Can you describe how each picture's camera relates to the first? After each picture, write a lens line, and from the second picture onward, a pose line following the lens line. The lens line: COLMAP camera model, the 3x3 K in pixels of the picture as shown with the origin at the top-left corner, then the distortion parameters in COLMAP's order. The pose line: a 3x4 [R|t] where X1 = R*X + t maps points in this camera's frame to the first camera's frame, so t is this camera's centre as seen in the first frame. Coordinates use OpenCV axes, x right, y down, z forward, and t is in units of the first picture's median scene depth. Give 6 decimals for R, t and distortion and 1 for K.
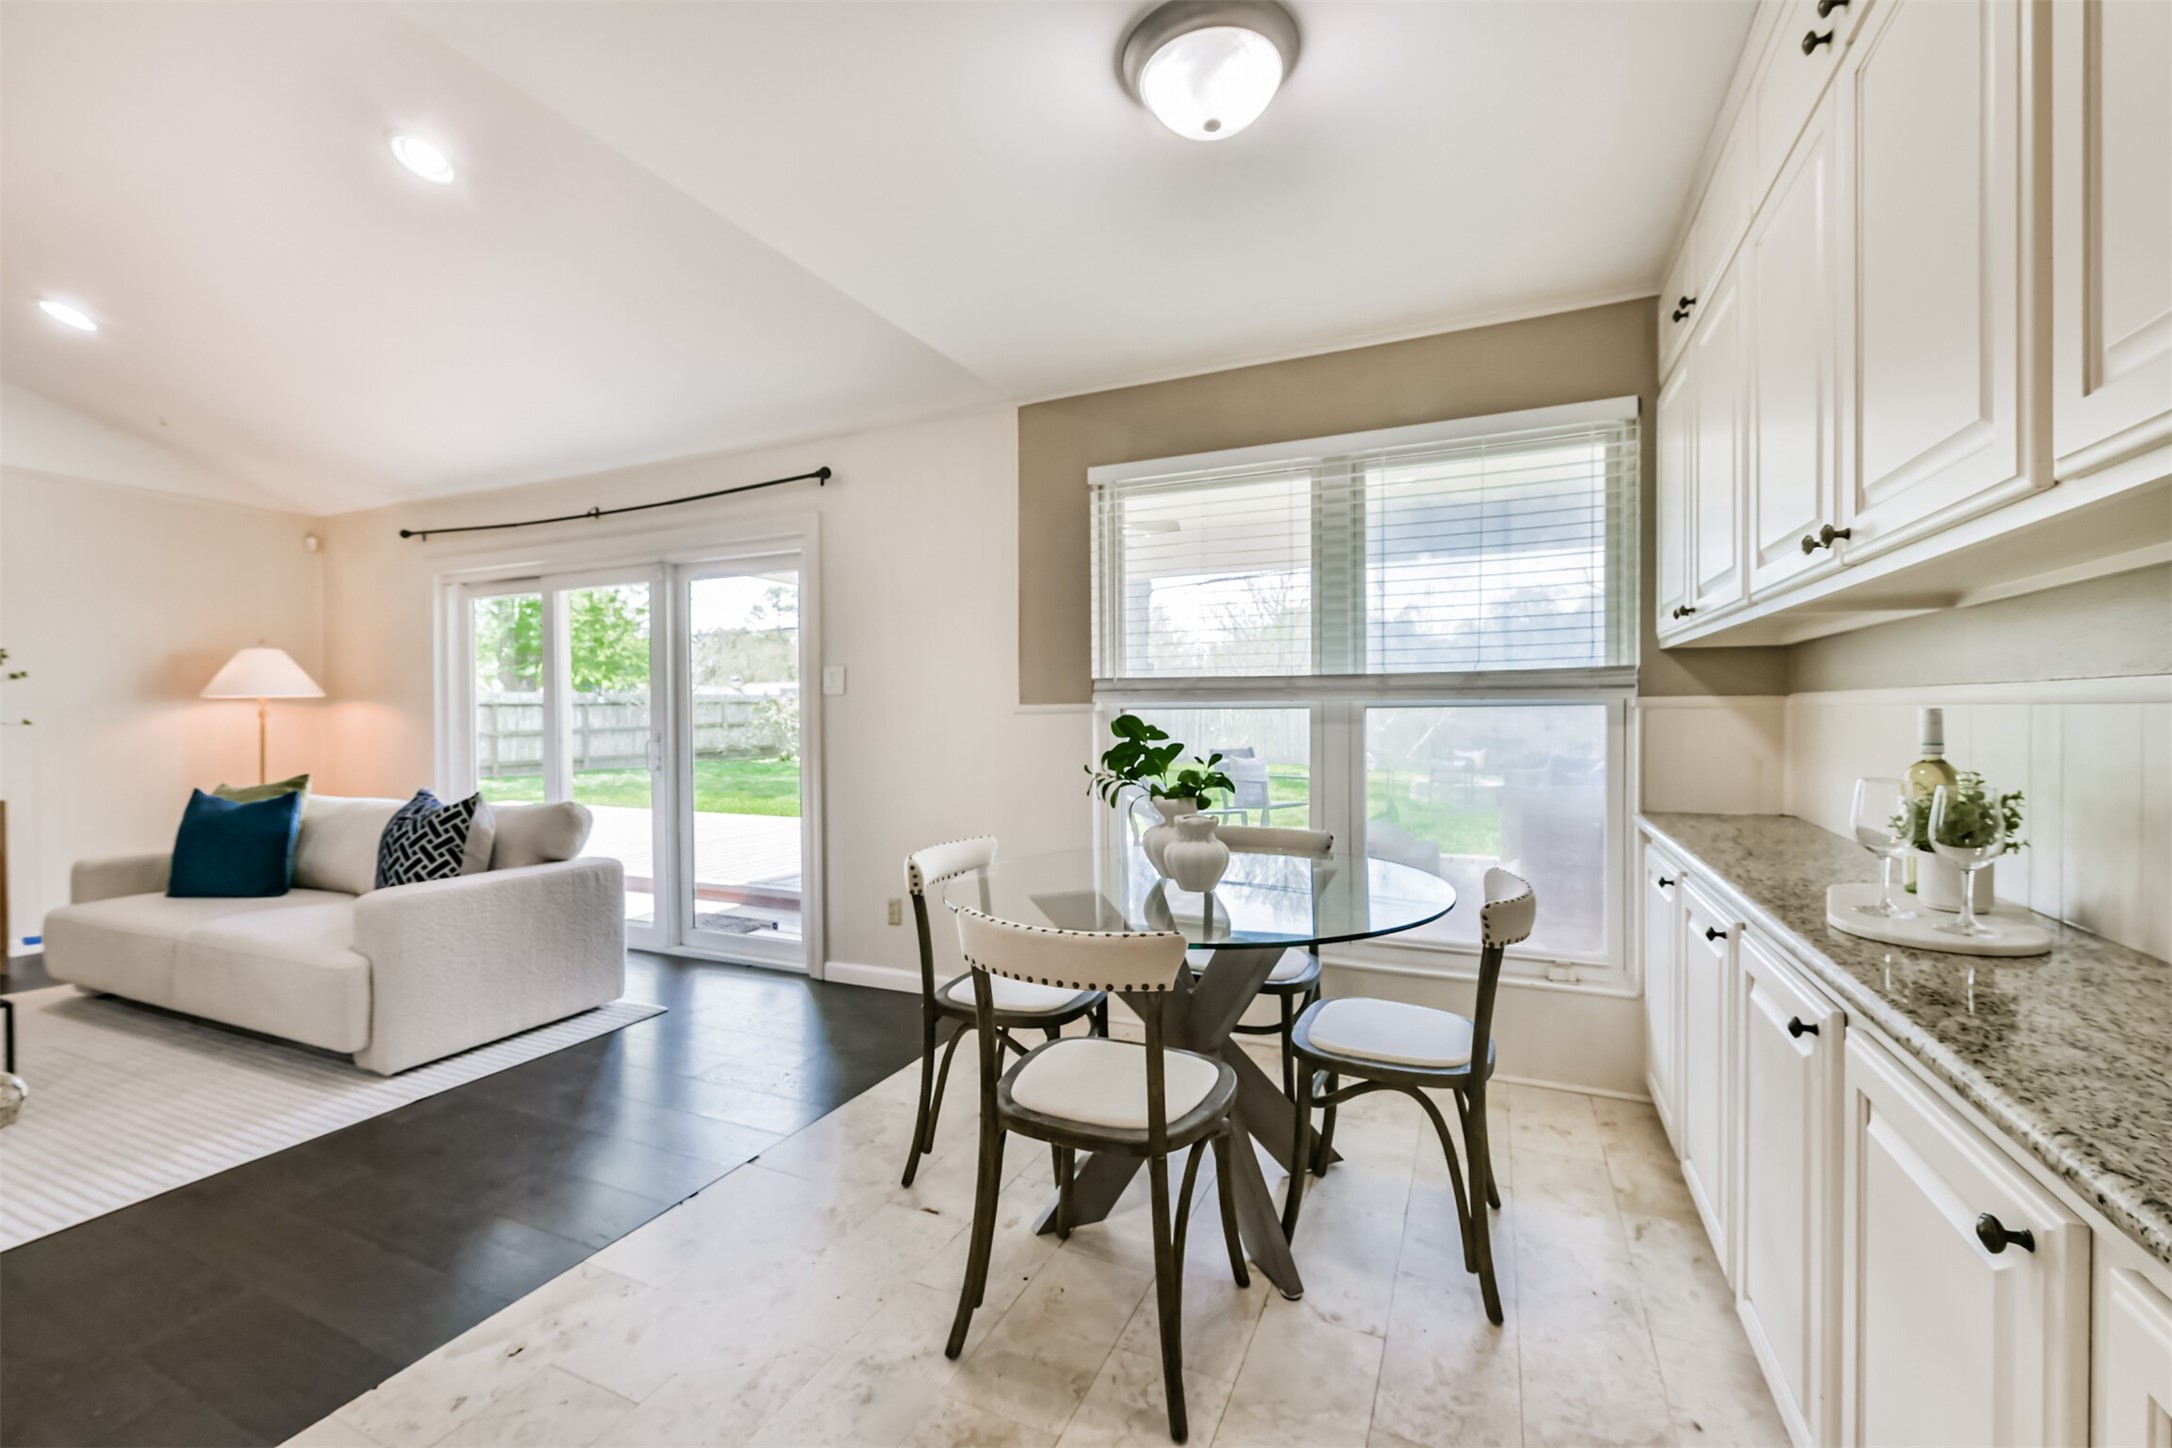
lens RADIAL K [[879.3, 0, 1094.1], [0, 879.3, 723.8], [0, 0, 1]] dist [0.010681, -0.000415]
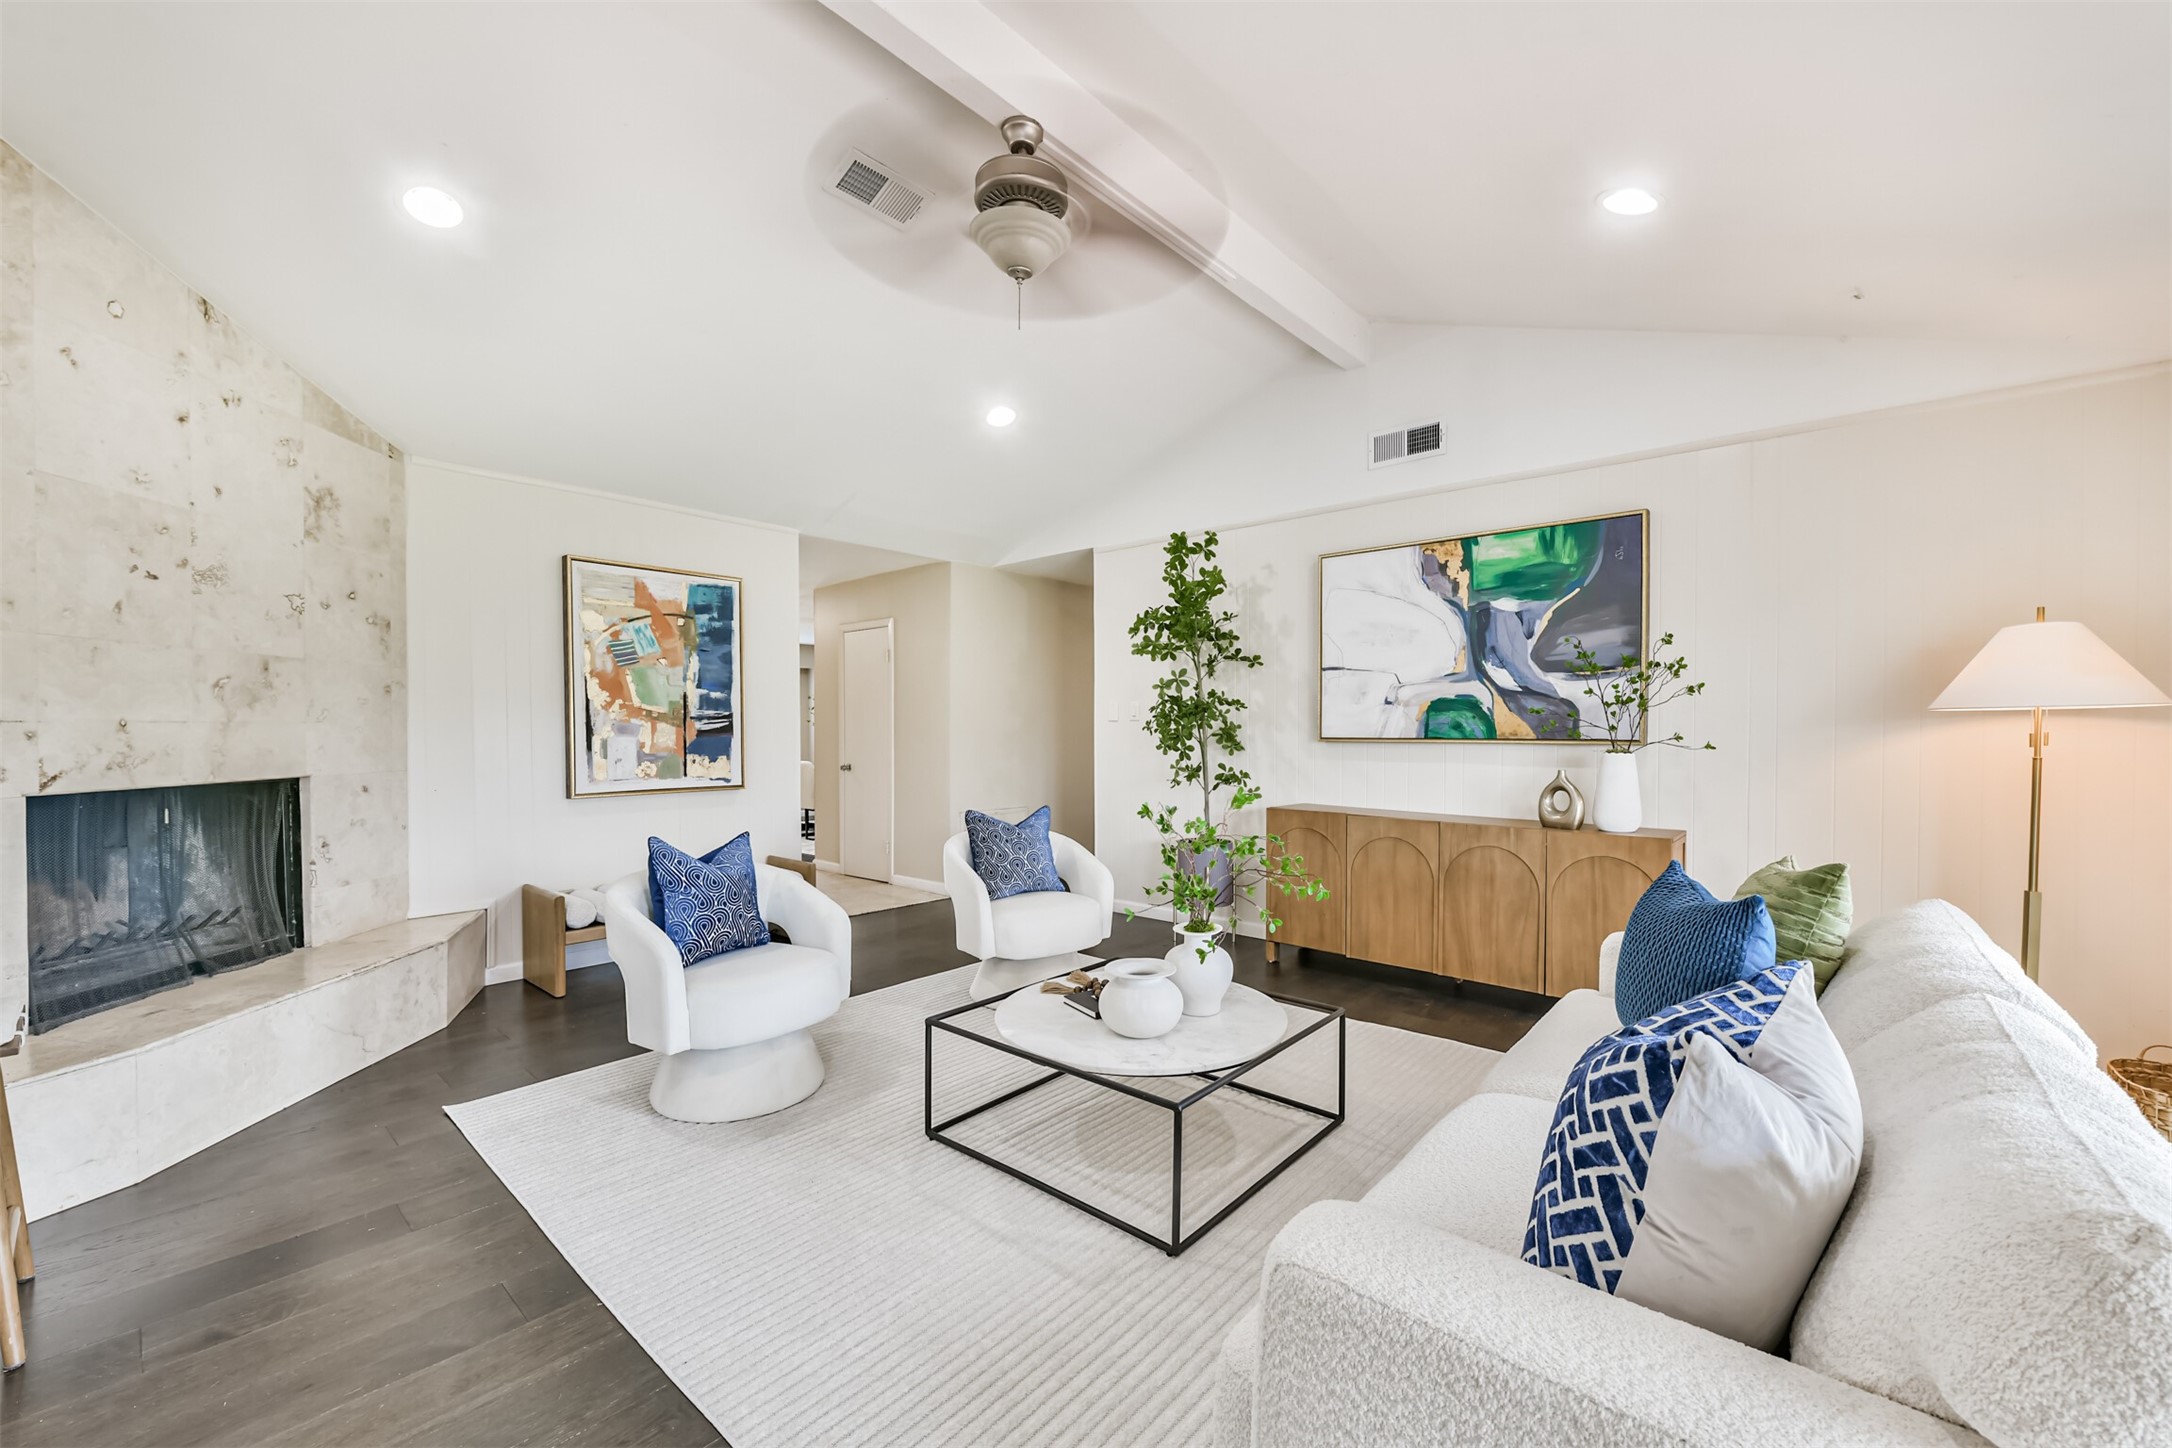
lens RADIAL K [[856.0, 0, 1092.4], [0, 856.0, 739.5], [0, 0, 1]] dist [-0.003663, -0.000454]
pose [[-0.290881, 0.017717, -0.956595, -0.397293], [-0.014331, 0.999636, 0.022872, -0.023602], [0.956652, 0.020362, -0.290521, 0.945792]]
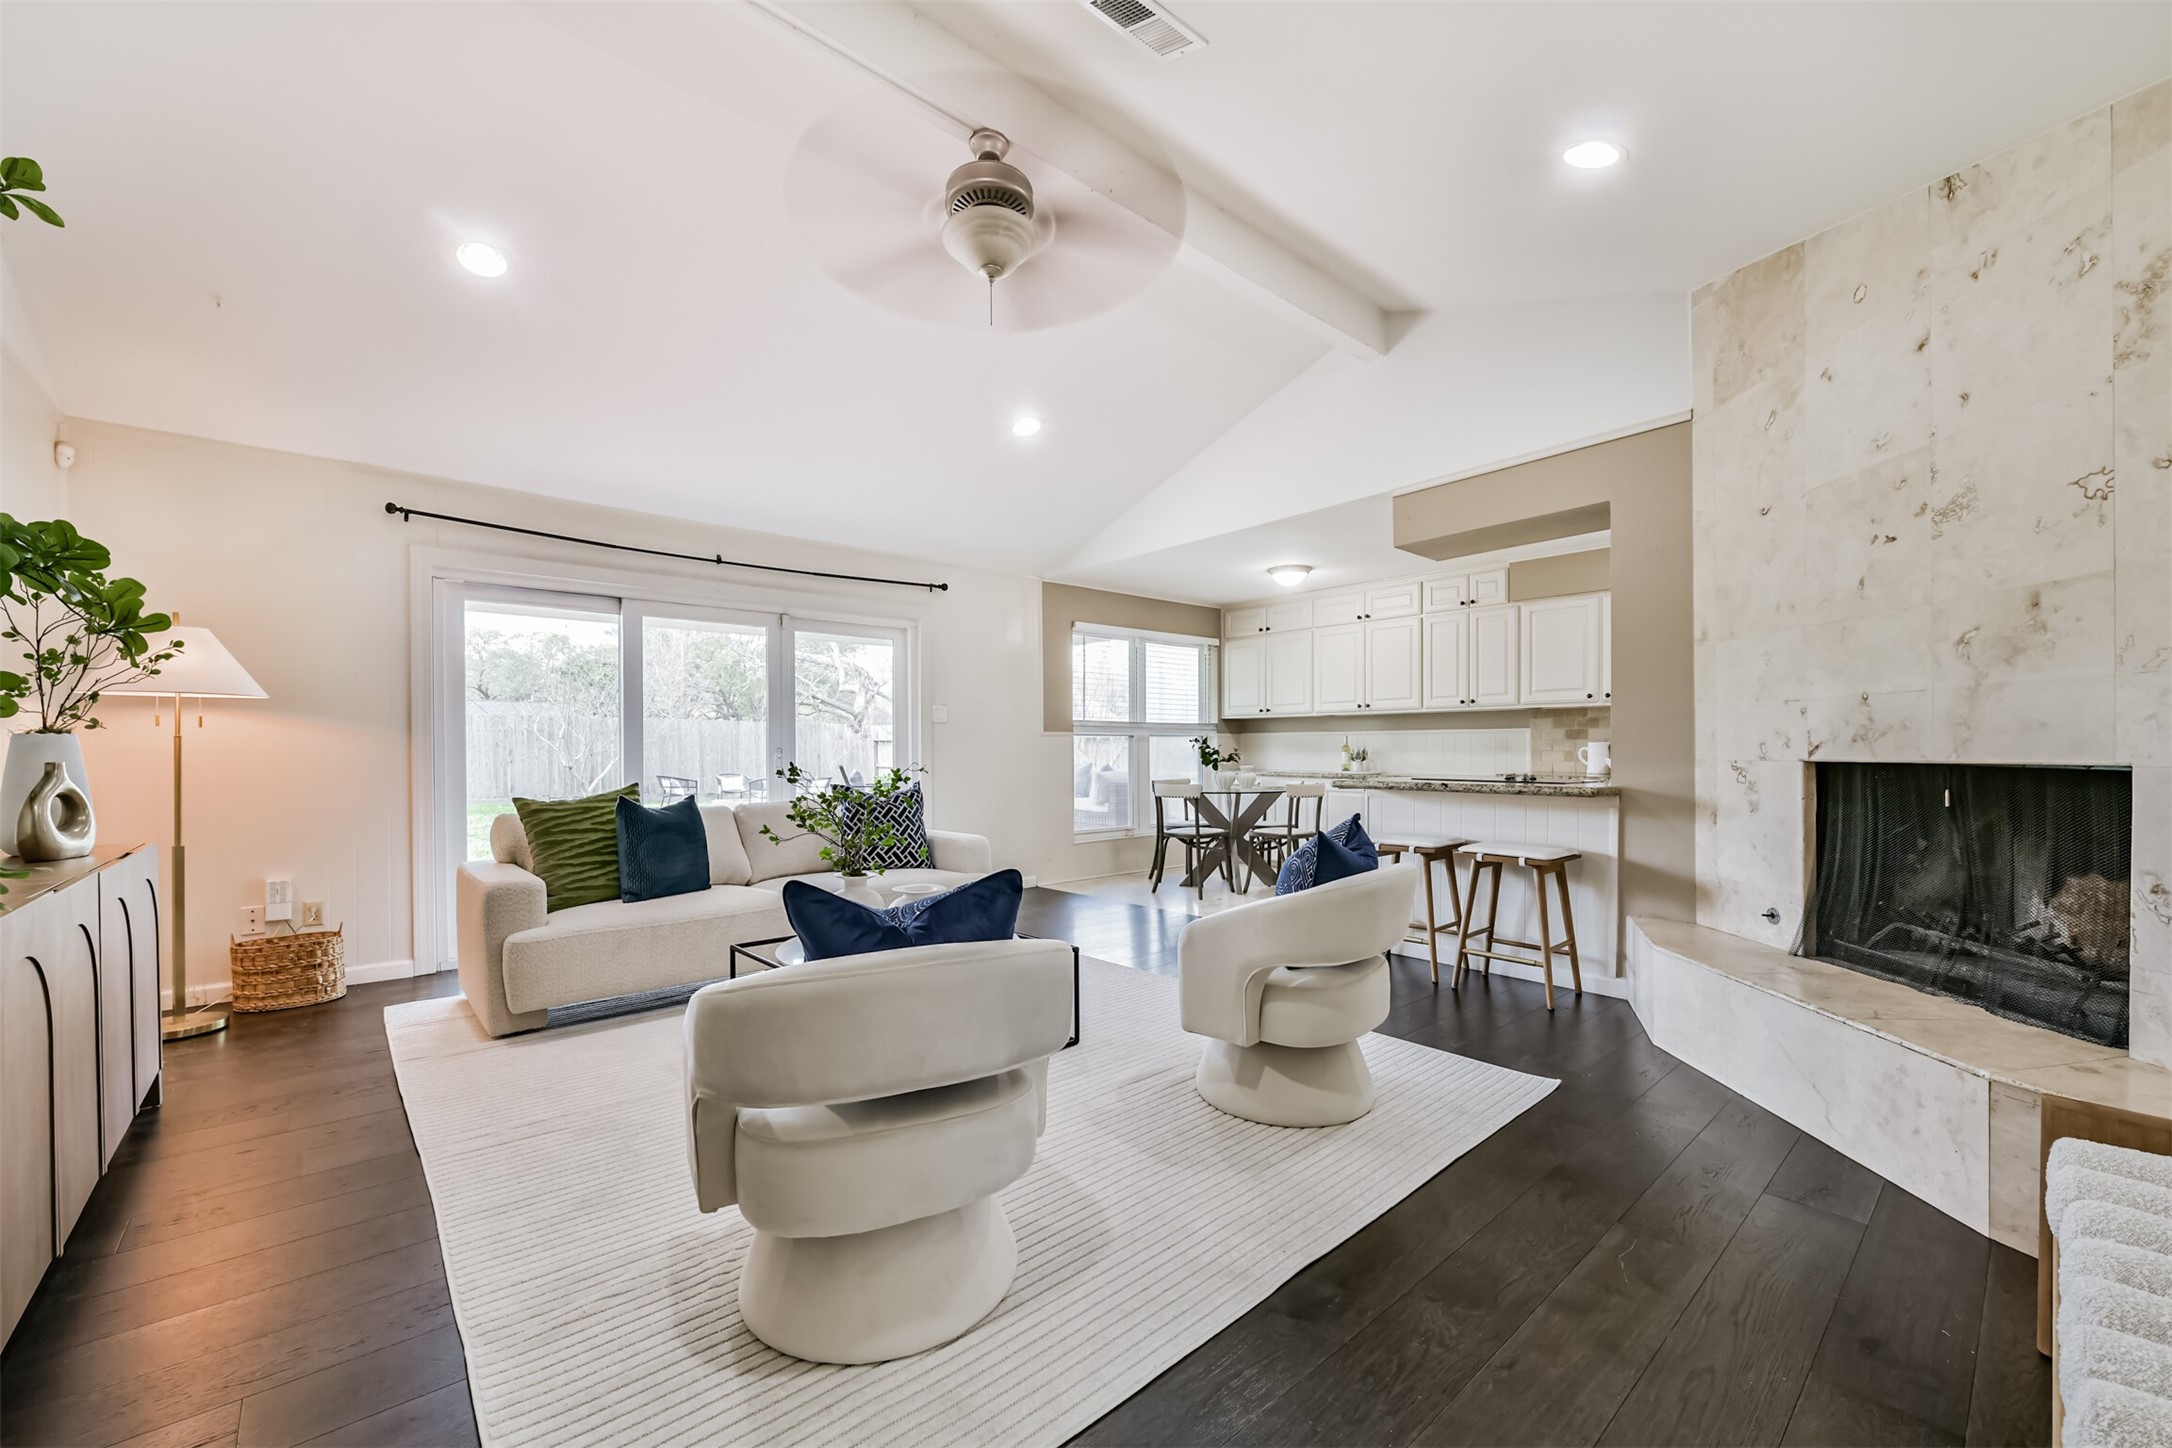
lens RADIAL K [[856.0, 0, 1079.3], [0, 856.0, 753.7], [0, 0, 1]] dist [-0.003663, -0.000454]
pose [[0.422125, 0.000058, 0.906538, -2.038335], [0.012817, 0.999900, -0.006032, 0.046076], [-0.906447, 0.014165, 0.422082, 0.134292]]
